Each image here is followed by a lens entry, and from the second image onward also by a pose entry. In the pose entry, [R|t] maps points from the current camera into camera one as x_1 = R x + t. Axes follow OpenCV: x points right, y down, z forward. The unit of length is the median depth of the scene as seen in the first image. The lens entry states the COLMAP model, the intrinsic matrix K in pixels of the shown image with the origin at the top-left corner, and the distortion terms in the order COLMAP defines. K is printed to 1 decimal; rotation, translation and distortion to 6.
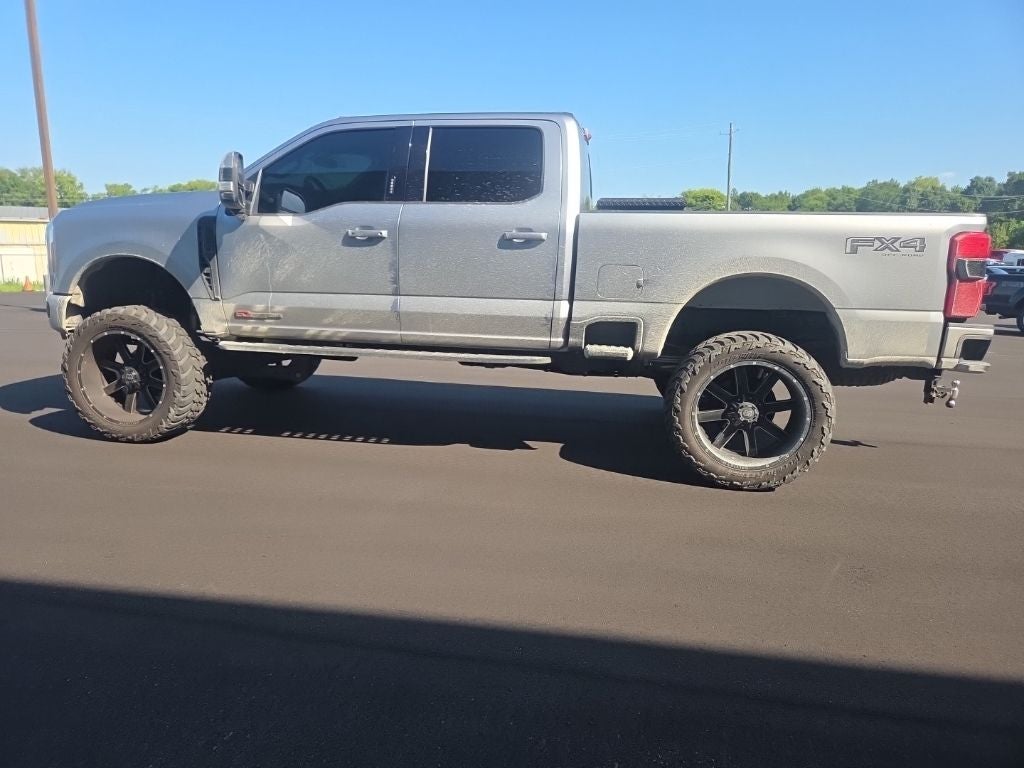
lens RADIAL K [[684.6, 0, 506.4], [0, 684.6, 379.2], [0, 0, 1]] dist [0.070403, -0.063023]
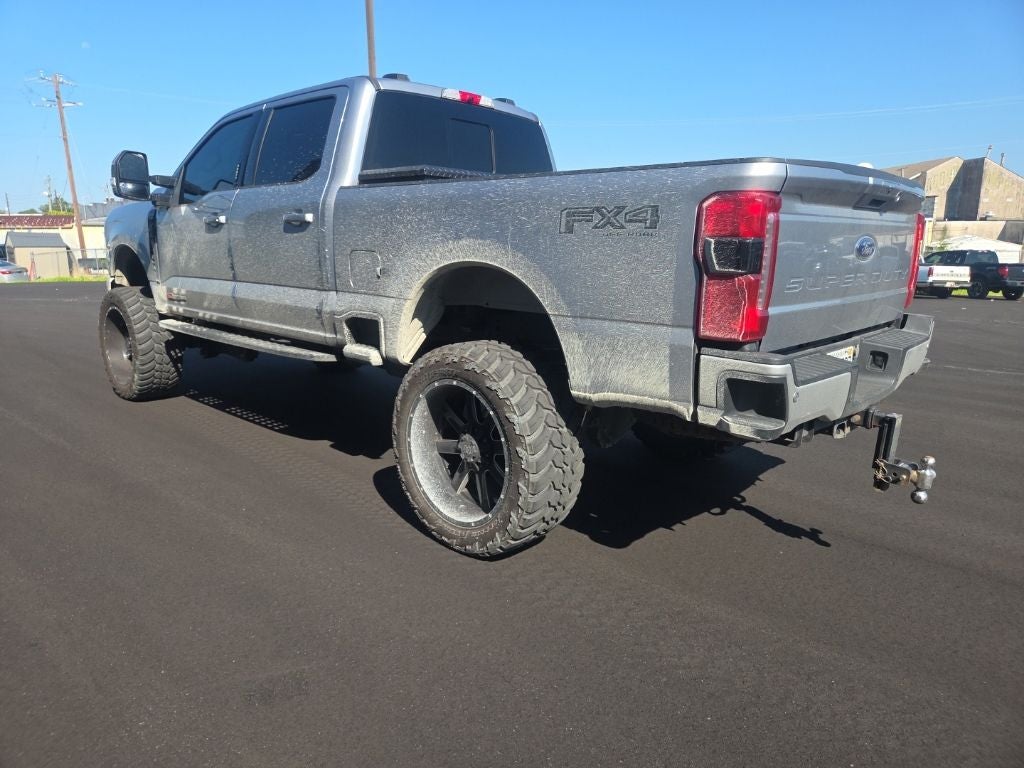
lens RADIAL K [[689.8, 0, 500.2], [0, 689.8, 387.2], [0, 0, 1]] dist [0.075041, -0.065664]
pose [[0.826466, 0.105340, -0.553044, 0.731918], [-0.097653, 0.994272, 0.043450, -0.050245], [0.554452, 0.018097, 0.832019, 0.367323]]
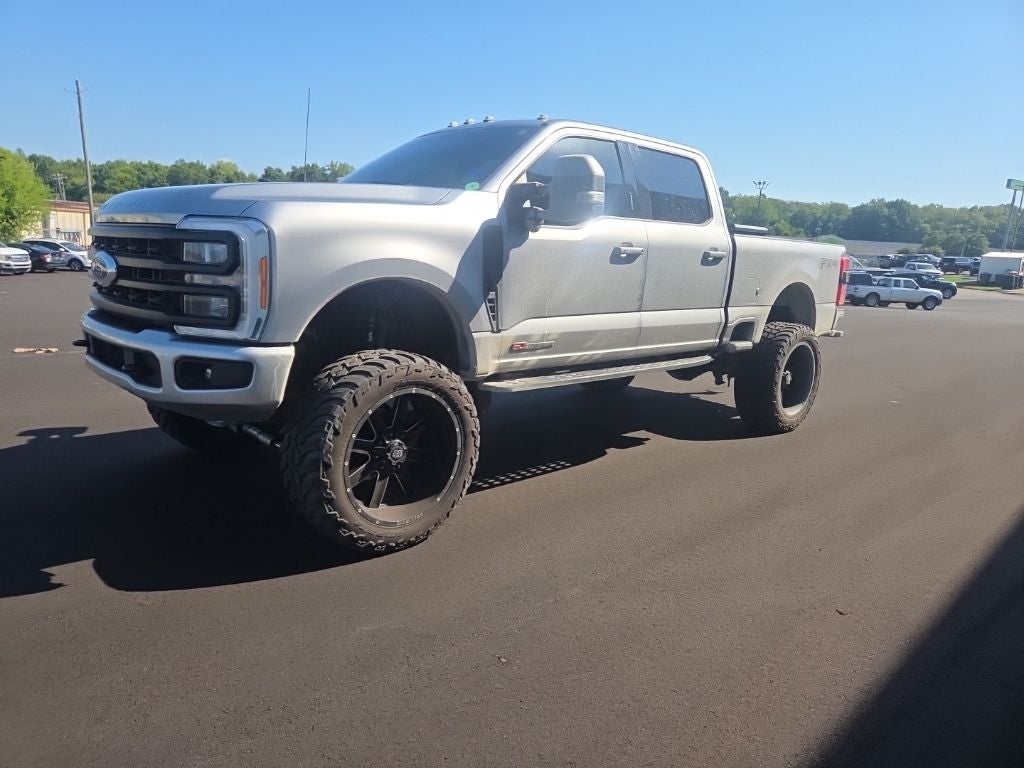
lens RADIAL K [[684.6, 0, 506.4], [0, 684.6, 379.2], [0, 0, 1]] dist [0.070403, -0.063023]
pose [[0.606386, -0.137772, 0.783144, -1.070459], [0.112201, 0.989847, 0.087259, -0.132720], [-0.787215, 0.034957, 0.615687, 0.532093]]
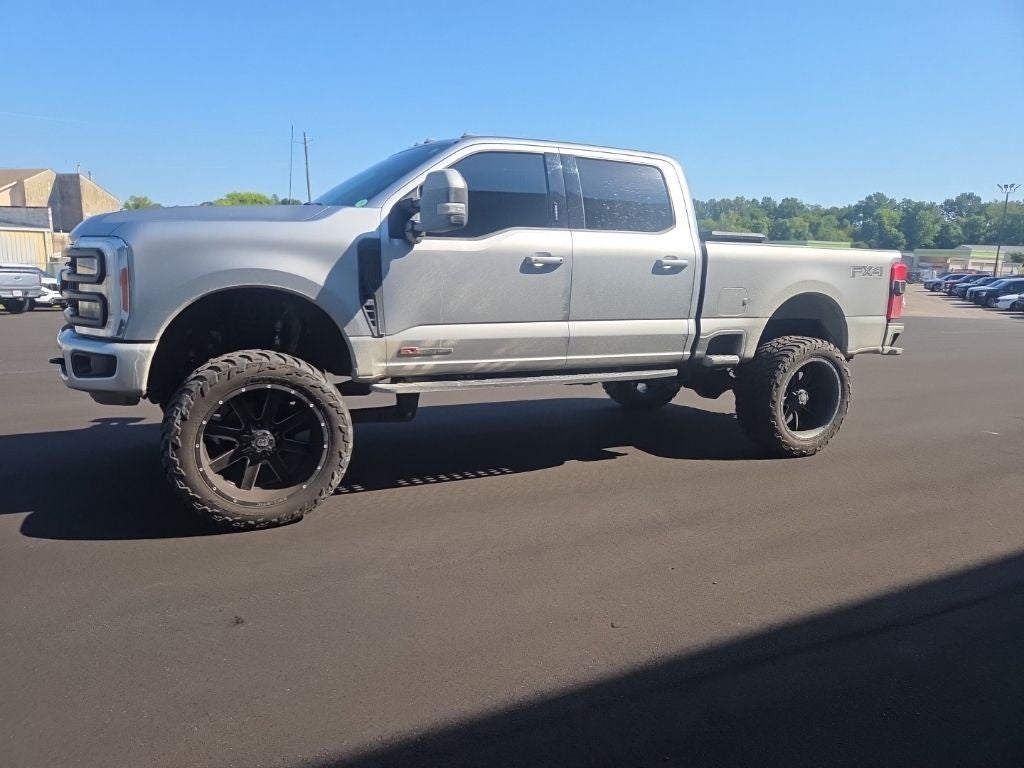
lens RADIAL K [[684.6, 0, 506.4], [0, 684.6, 379.2], [0, 0, 1]] dist [0.070403, -0.063023]
pose [[0.806890, -0.095159, 0.582986, -0.819203], [0.099229, 0.994750, 0.025030, -0.070573], [-0.582307, 0.037652, 0.812097, 0.234470]]
